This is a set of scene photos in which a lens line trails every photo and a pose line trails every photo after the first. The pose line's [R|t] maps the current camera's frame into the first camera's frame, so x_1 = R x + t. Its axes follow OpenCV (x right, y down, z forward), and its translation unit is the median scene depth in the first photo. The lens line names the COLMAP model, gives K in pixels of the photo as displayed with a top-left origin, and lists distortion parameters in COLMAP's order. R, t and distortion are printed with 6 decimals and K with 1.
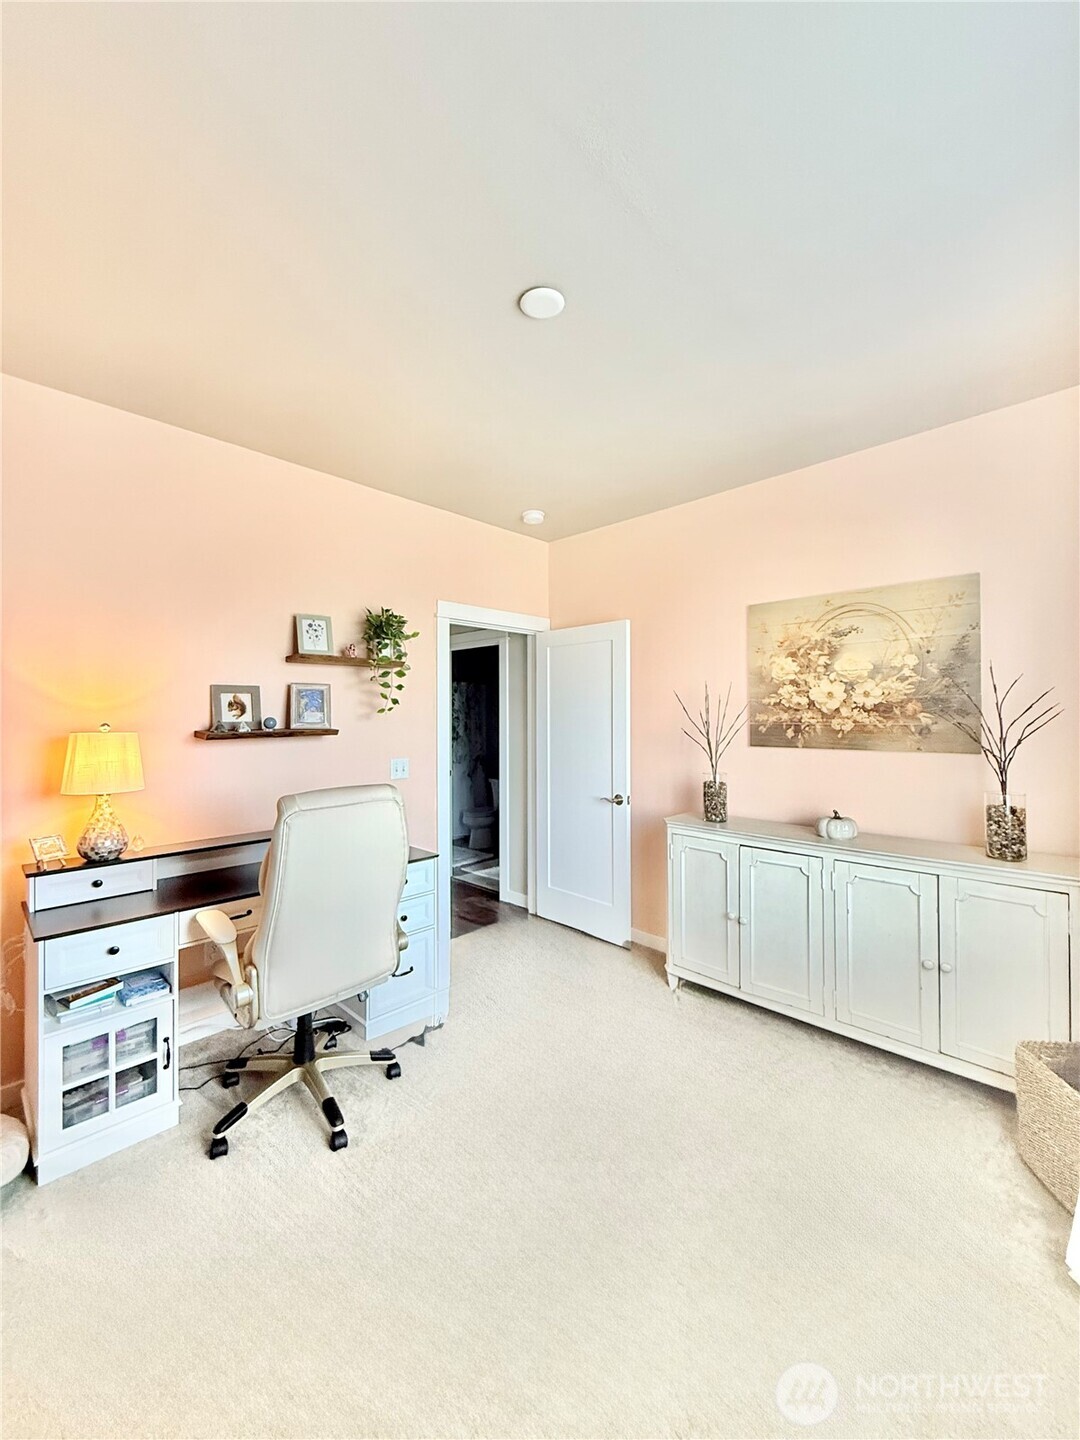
lens RADIAL K [[573.2, 0, 543.0], [0, 573.2, 715.2], [0, 0, 1]] dist [0.000187, 0.000217]
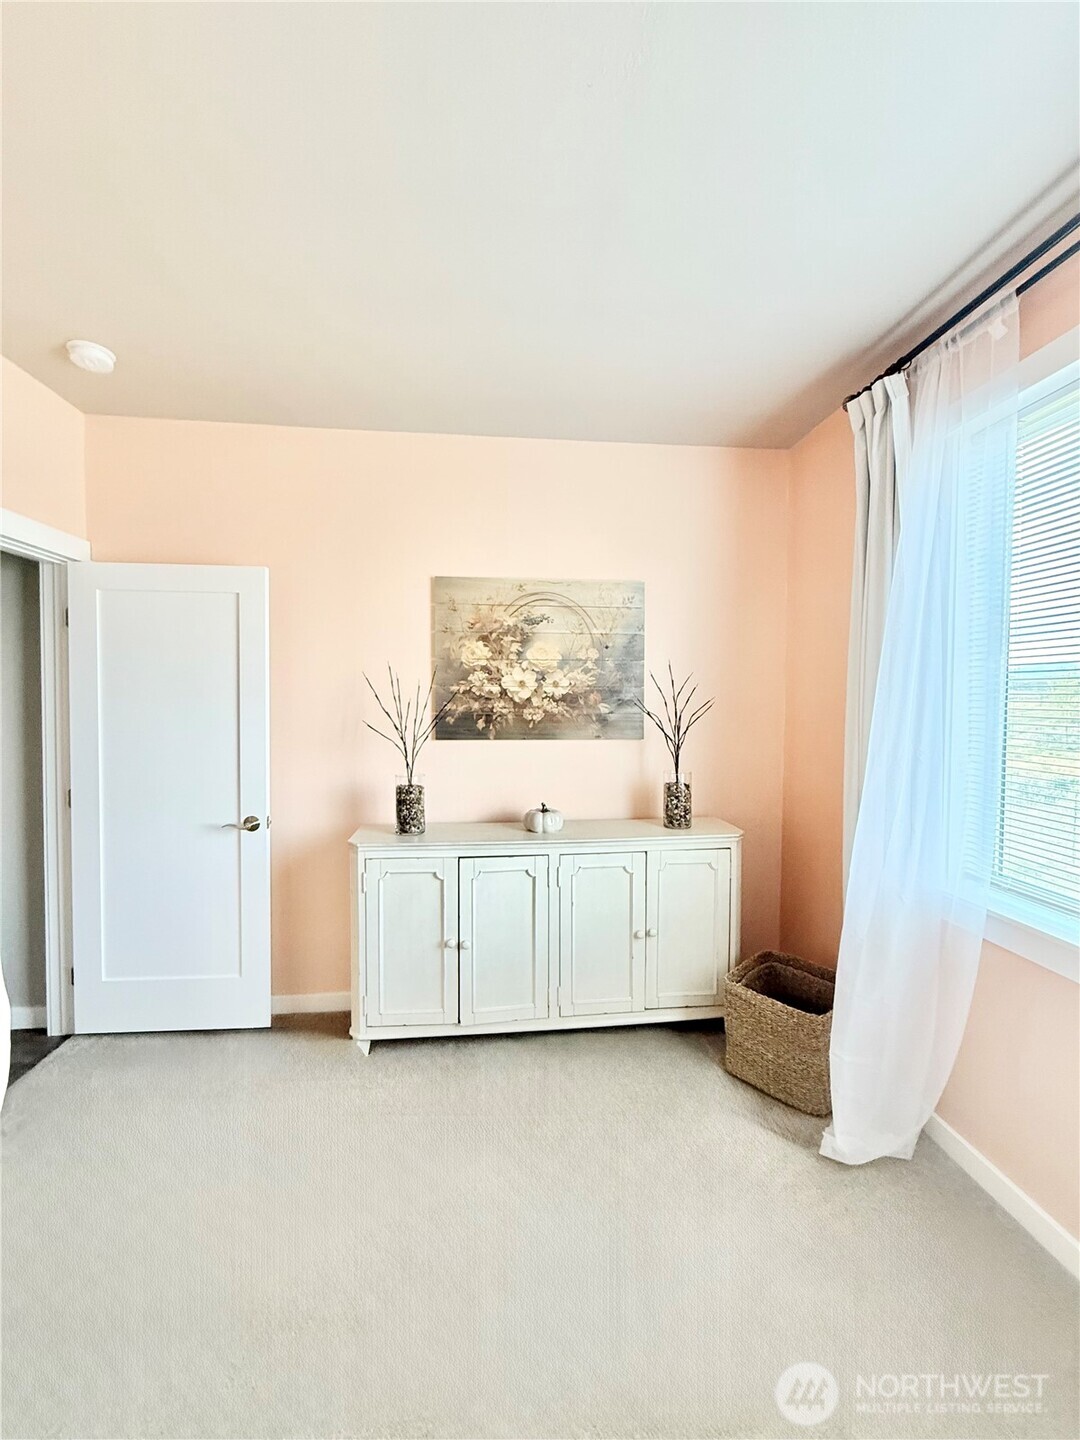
lens RADIAL K [[573.2, 0, 540.9], [0, 573.2, 716.1], [0, 0, 1]] dist [0.000187, 0.000217]
pose [[0.643014, -0.015902, 0.765689, -0.222630], [-0.008237, 0.999583, 0.027677, -0.008016], [-0.765810, -0.024104, 0.642615, 0.358290]]
